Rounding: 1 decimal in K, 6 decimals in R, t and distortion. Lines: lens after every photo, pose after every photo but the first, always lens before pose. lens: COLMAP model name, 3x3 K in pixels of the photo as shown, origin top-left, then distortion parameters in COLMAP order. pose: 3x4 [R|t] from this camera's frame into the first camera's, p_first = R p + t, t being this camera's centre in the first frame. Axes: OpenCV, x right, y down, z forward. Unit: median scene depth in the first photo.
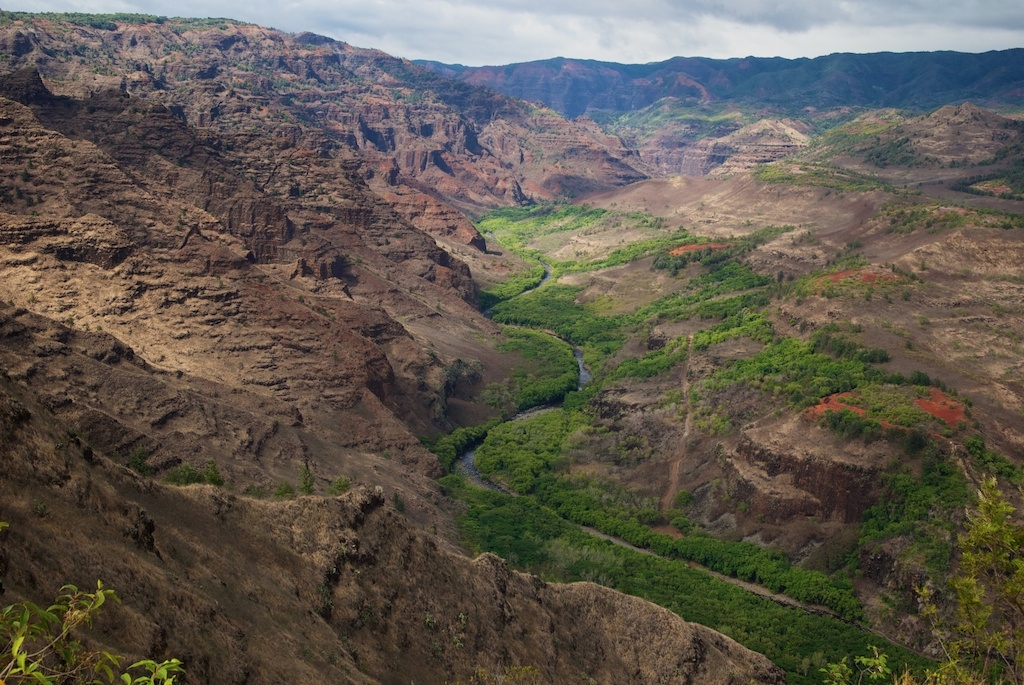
lens RADIAL K [[1270.0, 0, 515.5], [0, 1270.0, 365.4], [0, 0, 1]] dist [0.077433, 0.000000]
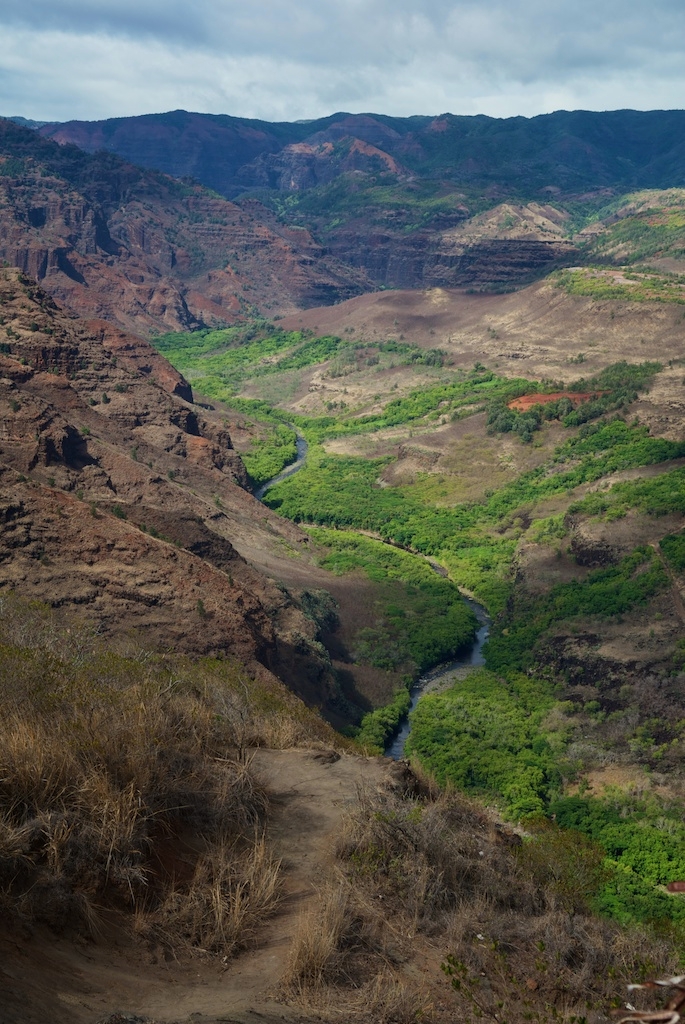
lens RADIAL K [[1736.8, 0, 317.7], [0, 1736.8, 534.8], [0, 0, 1]] dist [0.177157, 0.000000]
pose [[0.985562, -0.027138, 0.167126, -0.137156], [0.027197, 0.999628, 0.001938, -0.026193], [-0.167116, 0.002635, 0.985934, 0.112815]]
